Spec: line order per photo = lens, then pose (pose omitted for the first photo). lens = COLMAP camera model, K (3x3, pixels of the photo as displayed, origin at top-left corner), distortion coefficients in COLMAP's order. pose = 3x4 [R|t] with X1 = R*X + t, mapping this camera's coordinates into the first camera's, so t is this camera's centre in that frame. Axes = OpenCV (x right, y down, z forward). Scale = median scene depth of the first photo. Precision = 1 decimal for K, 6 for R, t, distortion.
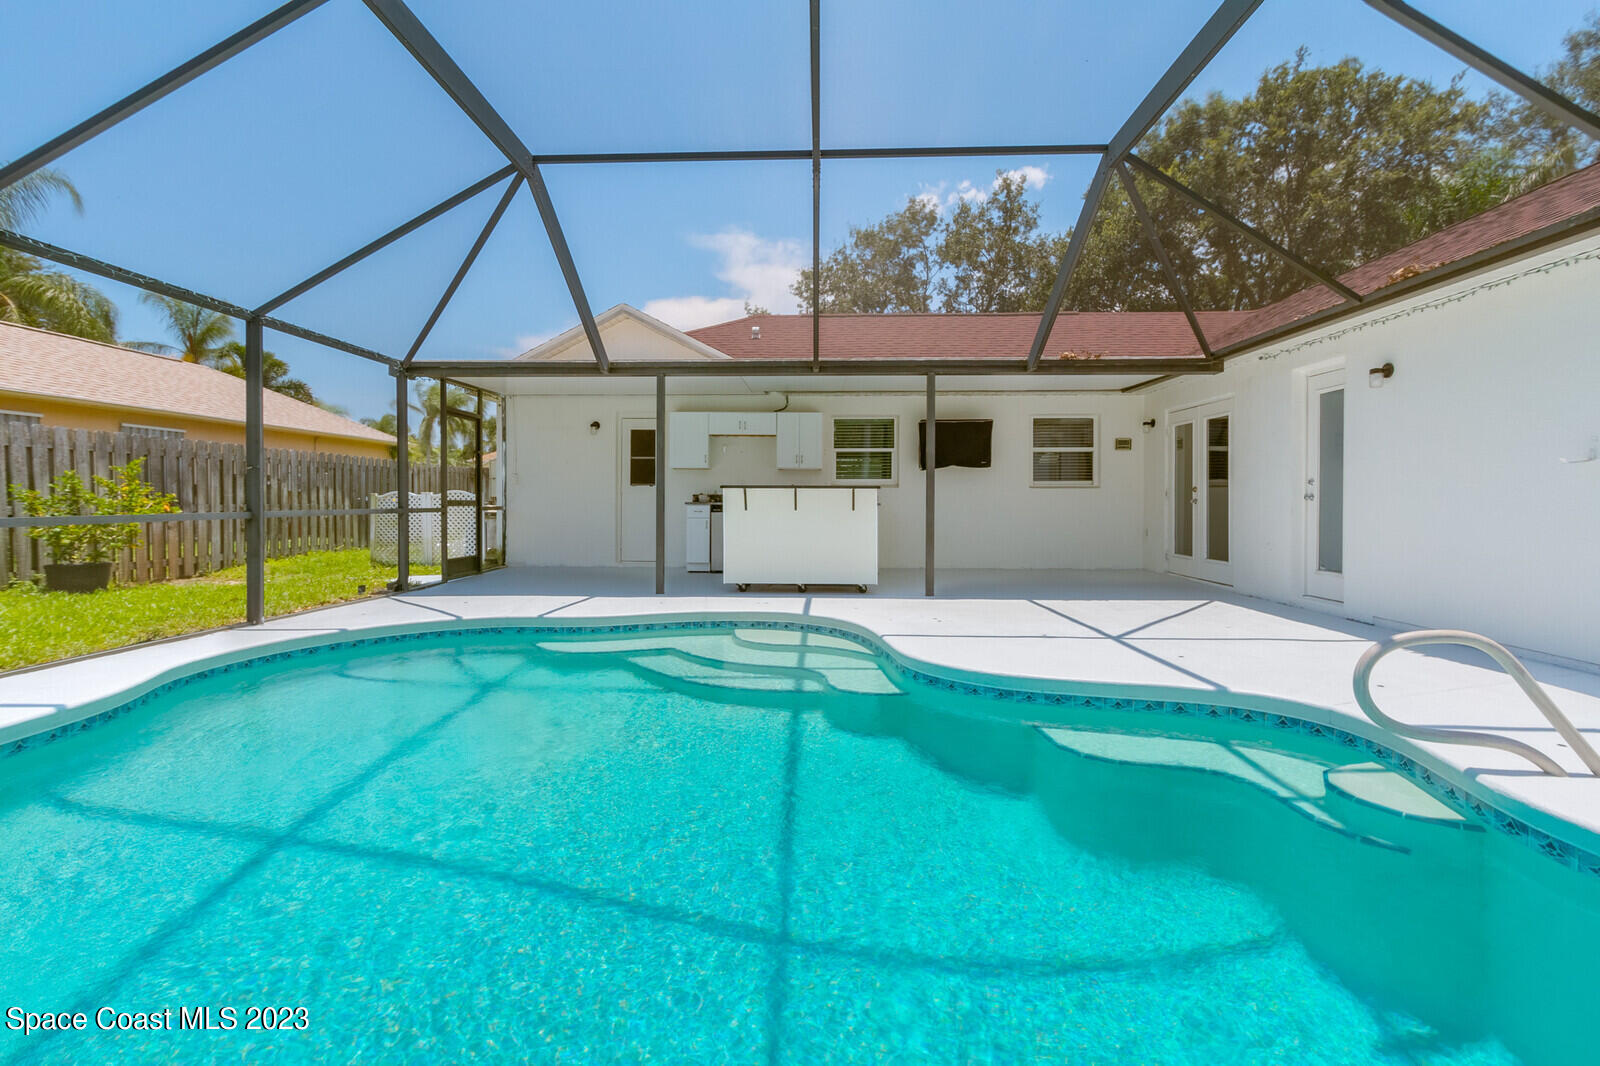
lens RADIAL K [[742.0, 0, 796.4], [0, 742.0, 501.3], [0, 0, 1]] dist [0.003214, 0.000264]
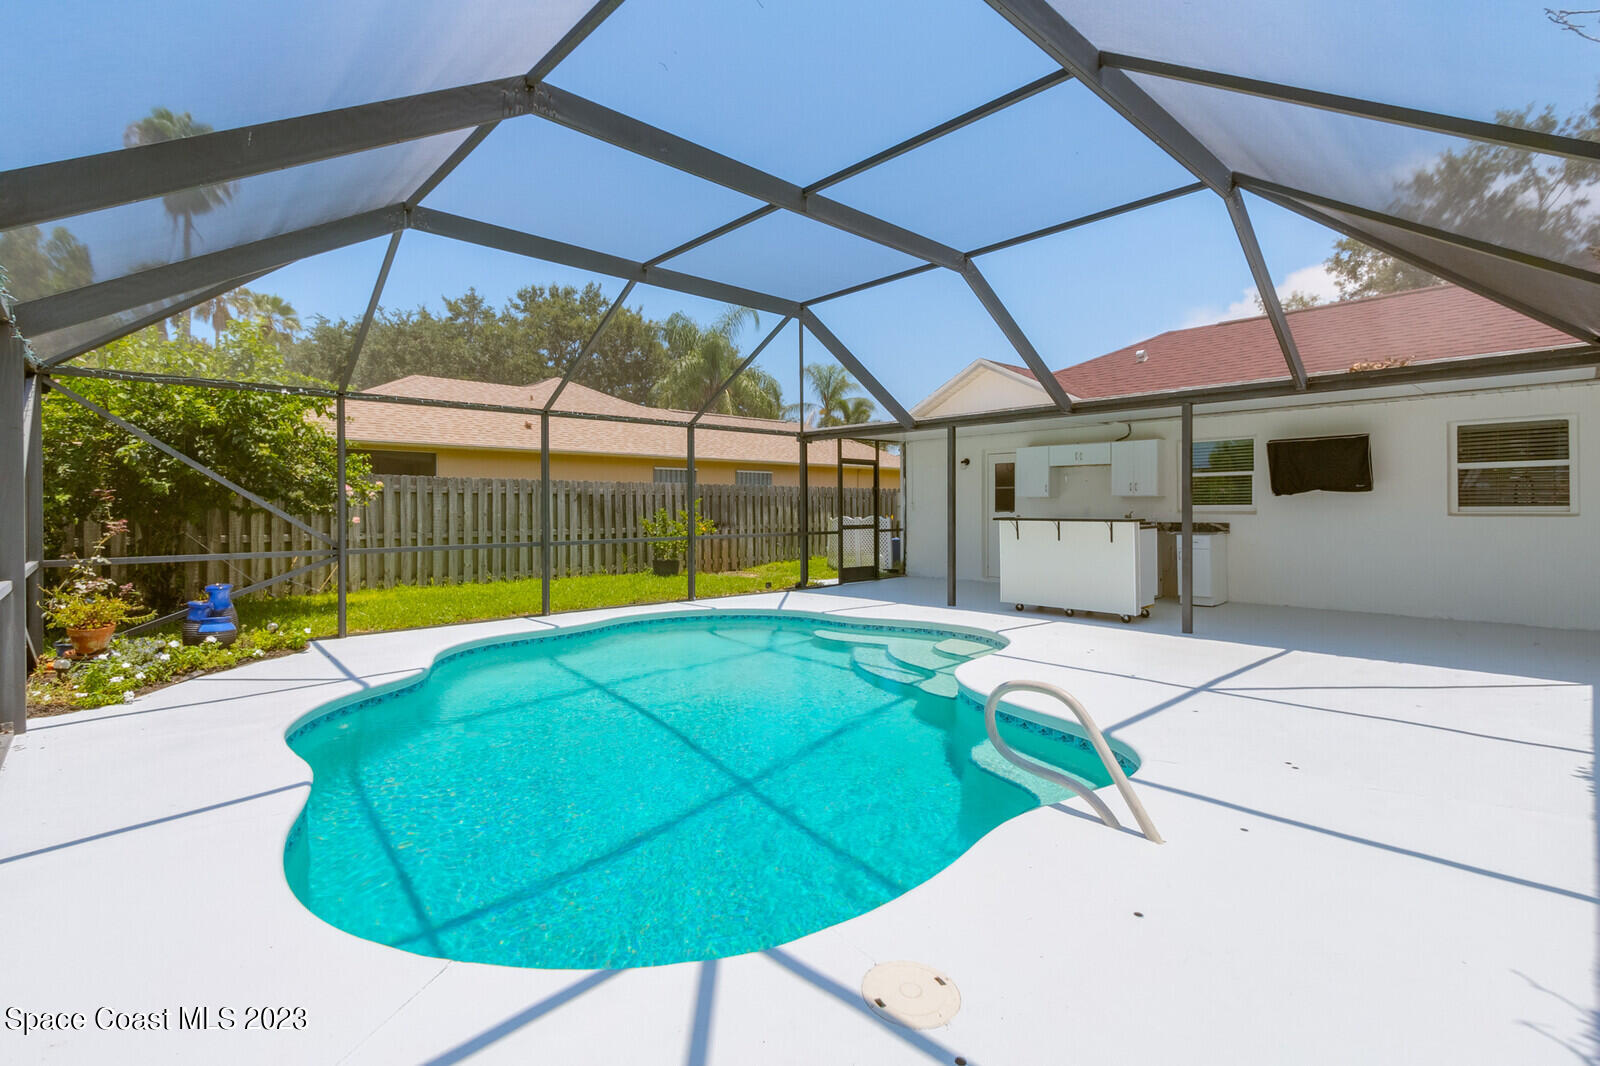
lens RADIAL K [[745.2, 0, 800.9], [0, 745.2, 506.1], [0, 0, 1]] dist [-0.001645, -0.000176]
pose [[0.711955, -0.005188, -0.702205, 0.412444], [0.002531, 0.999985, -0.004821, -0.028712], [0.702220, 0.001655, 0.711958, -0.041766]]
